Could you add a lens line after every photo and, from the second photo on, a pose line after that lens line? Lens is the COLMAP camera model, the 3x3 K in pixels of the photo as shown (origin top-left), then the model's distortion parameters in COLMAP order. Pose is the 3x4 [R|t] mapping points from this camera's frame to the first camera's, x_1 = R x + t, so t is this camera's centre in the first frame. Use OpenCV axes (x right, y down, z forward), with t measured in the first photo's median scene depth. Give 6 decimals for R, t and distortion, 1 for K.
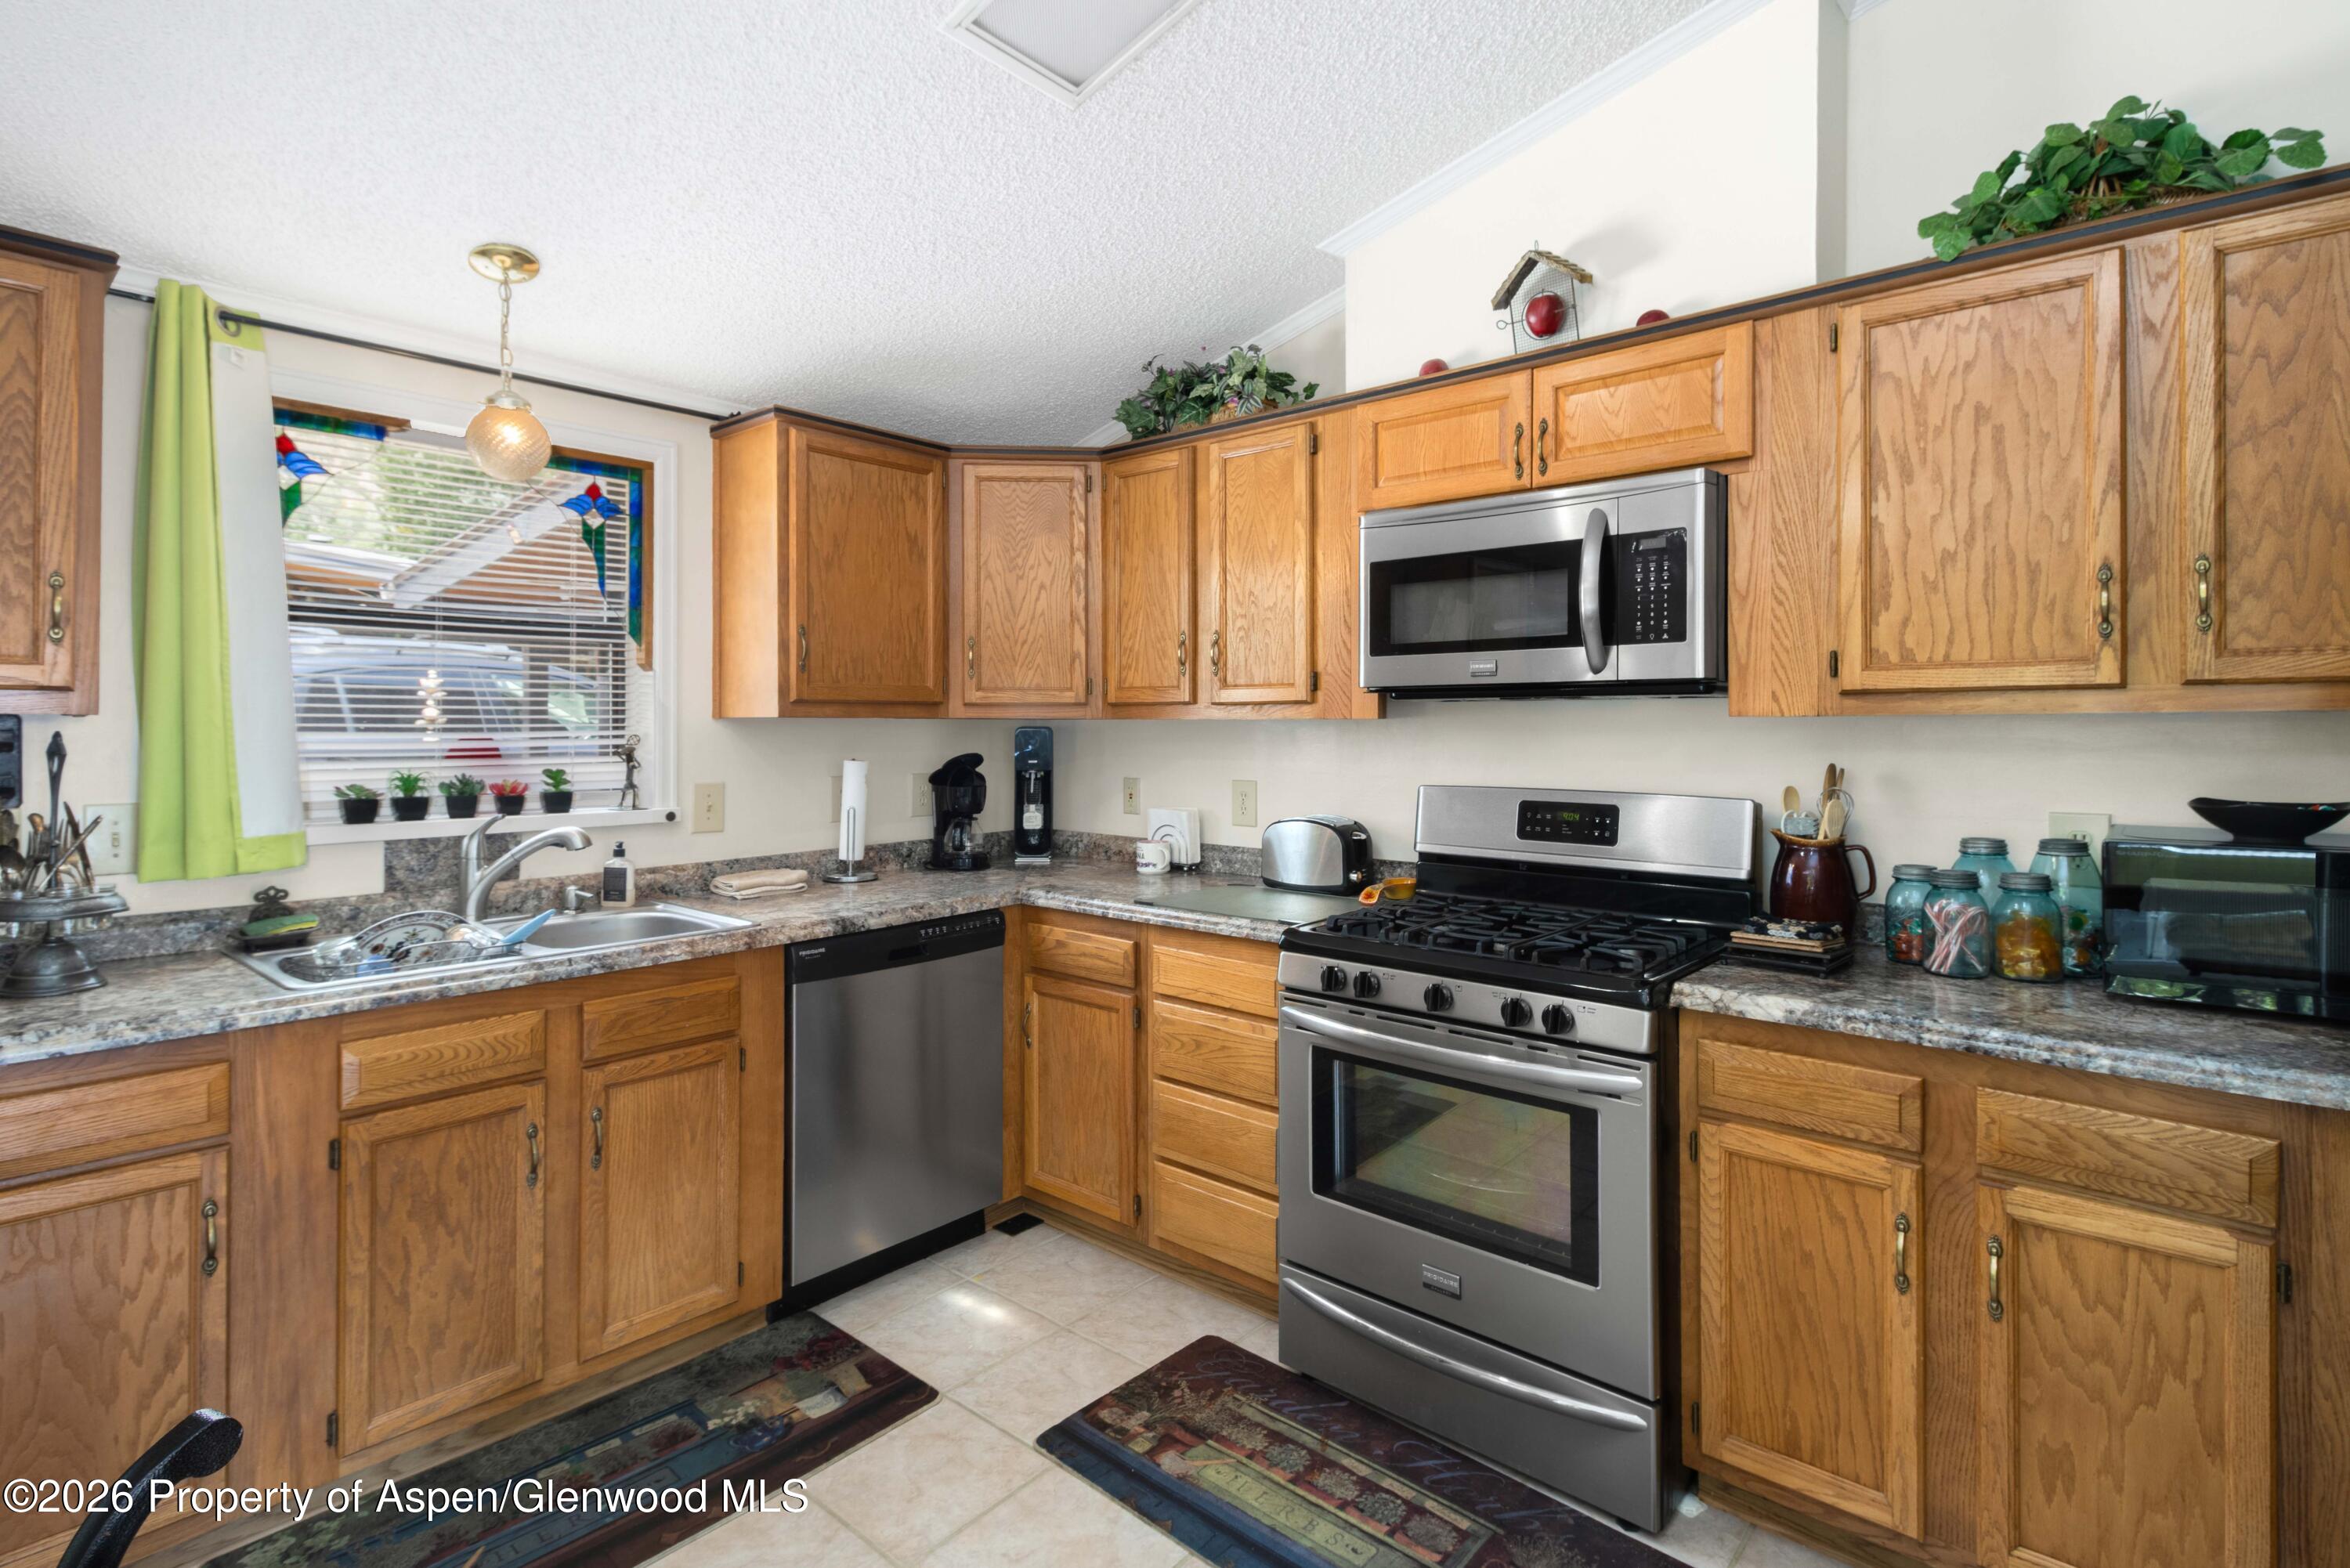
lens RADIAL K [[1140.0, 0, 1184.2], [0, 1140.0, 714.1], [0, 0, 1]] dist [-0.000626, -0.002057]
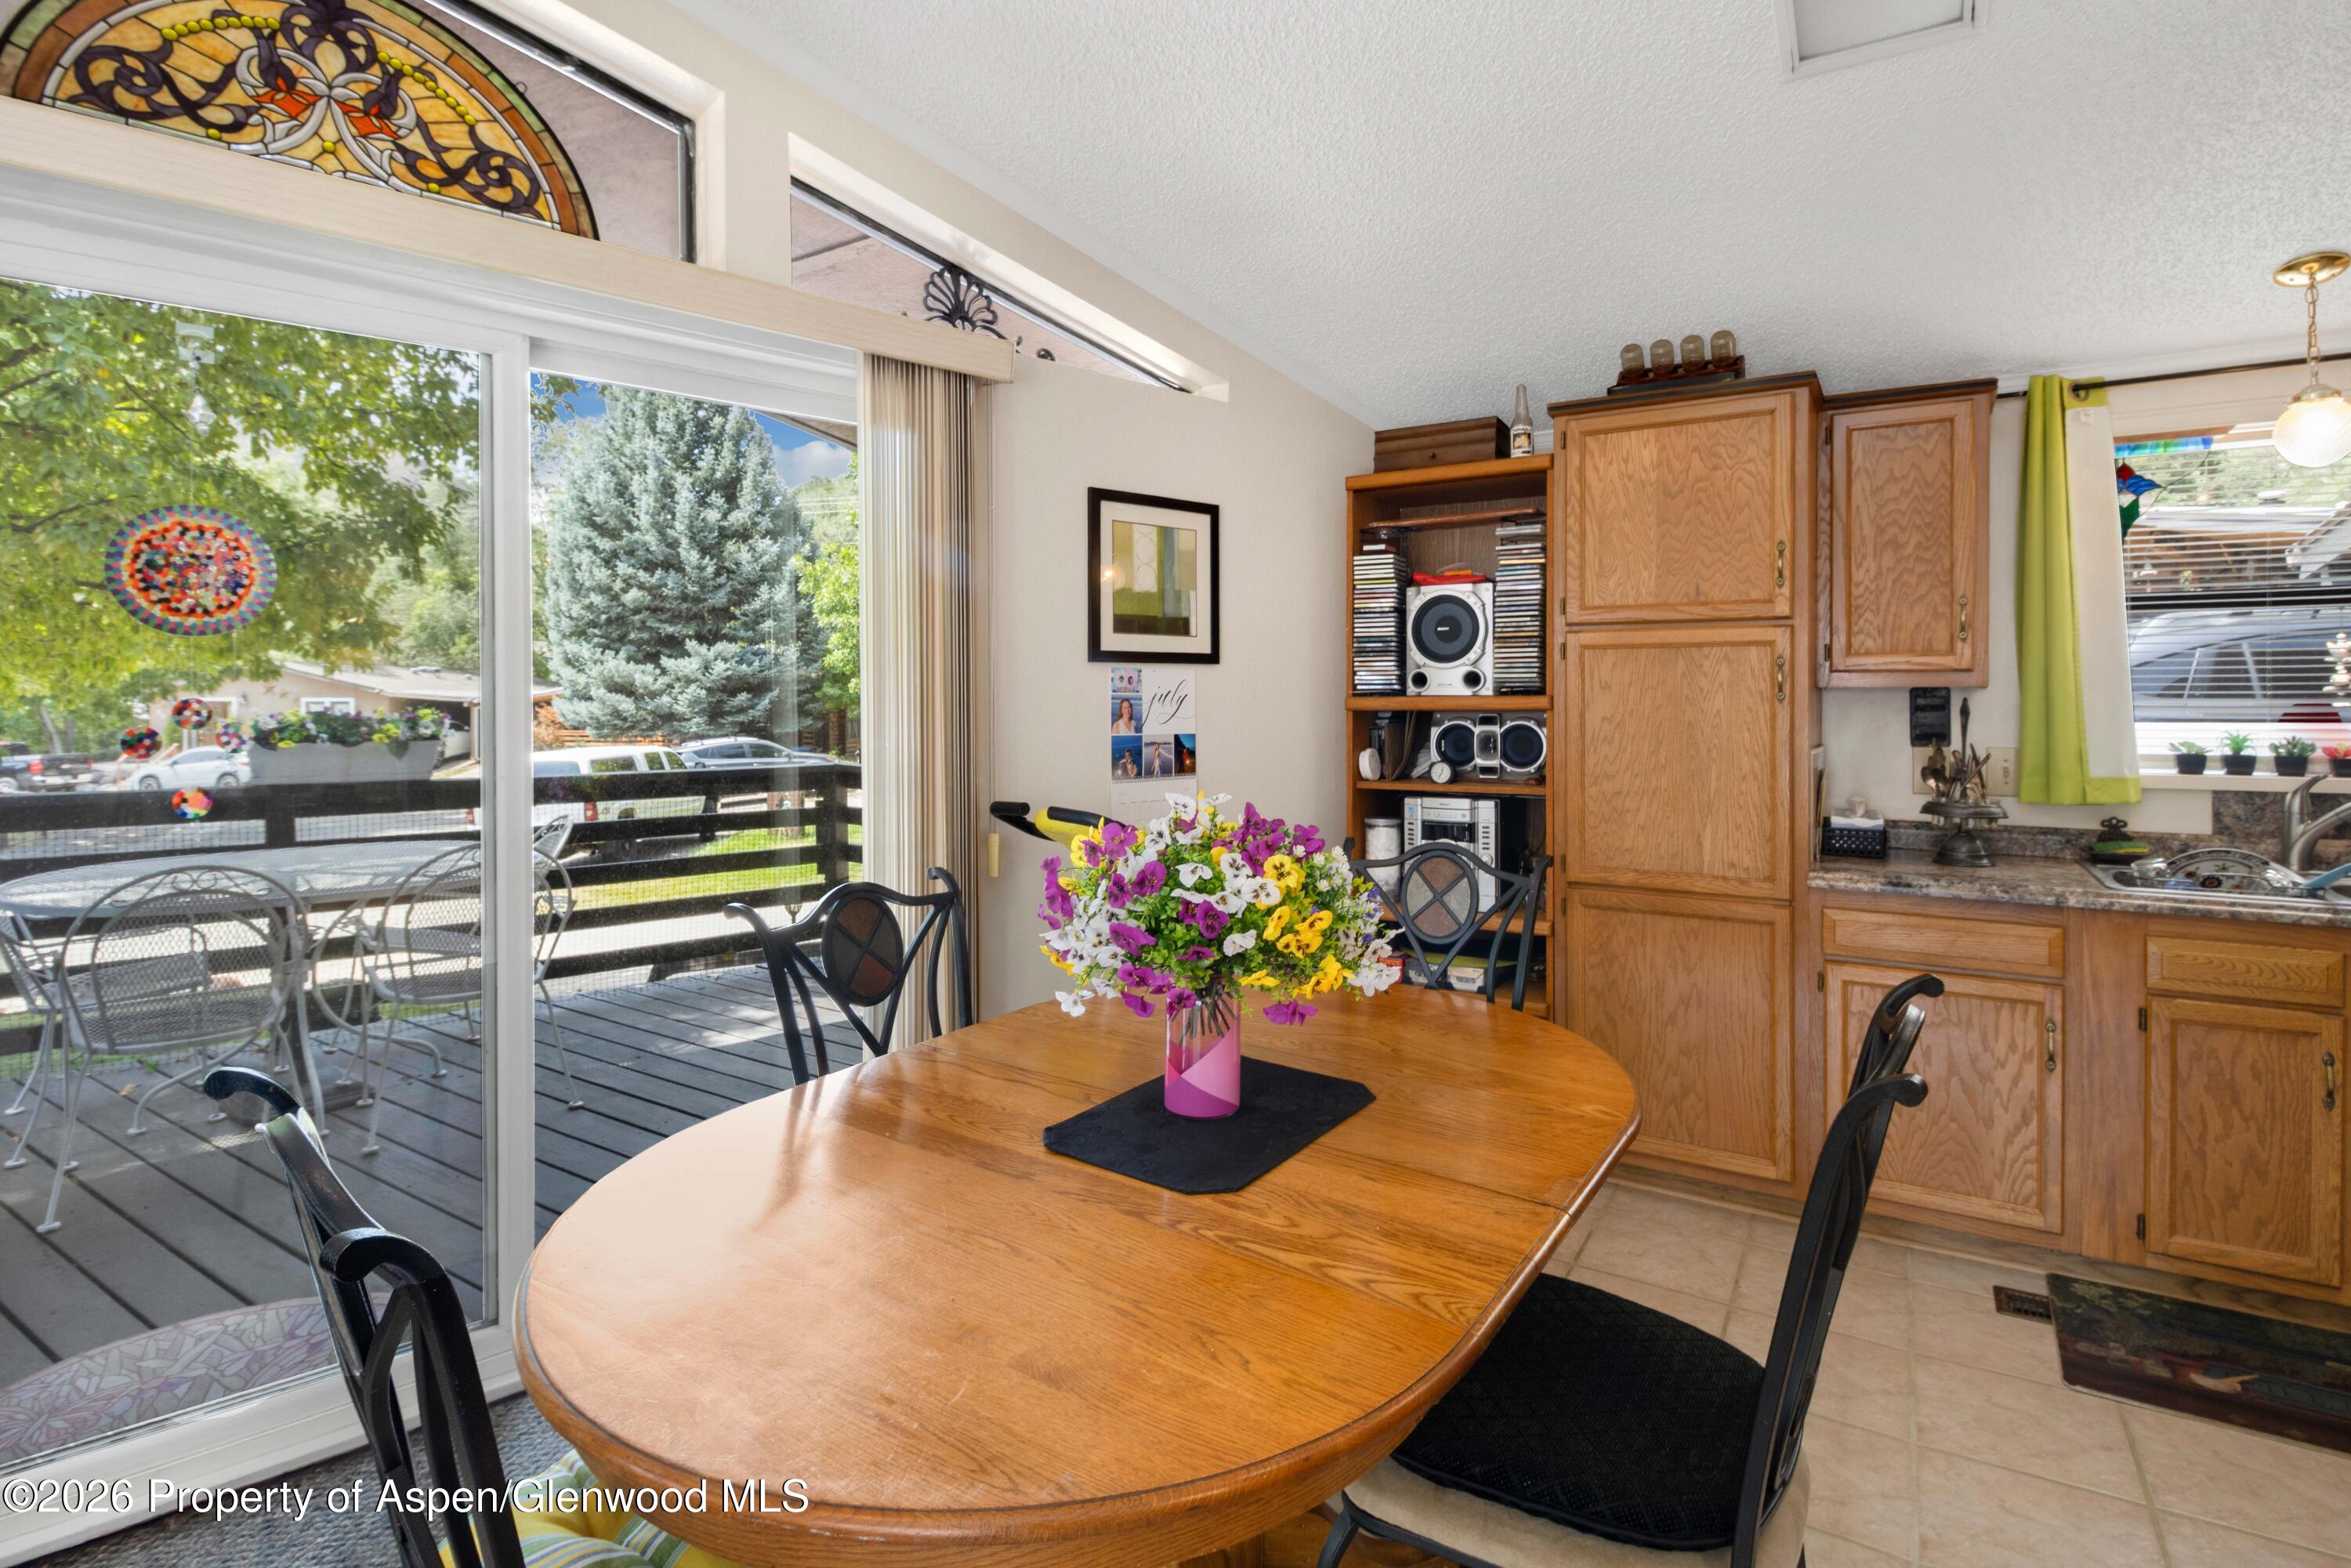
lens RADIAL K [[1140.6, 0, 1184.7], [0, 1140.6, 714.0], [0, 0, 1]] dist [-0.000626, -0.002057]
pose [[0.142063, 0.011471, -0.989791, 0.354932], [0.015836, 0.999779, 0.013860, -0.000847], [0.989731, -0.017644, 0.141850, -0.247065]]
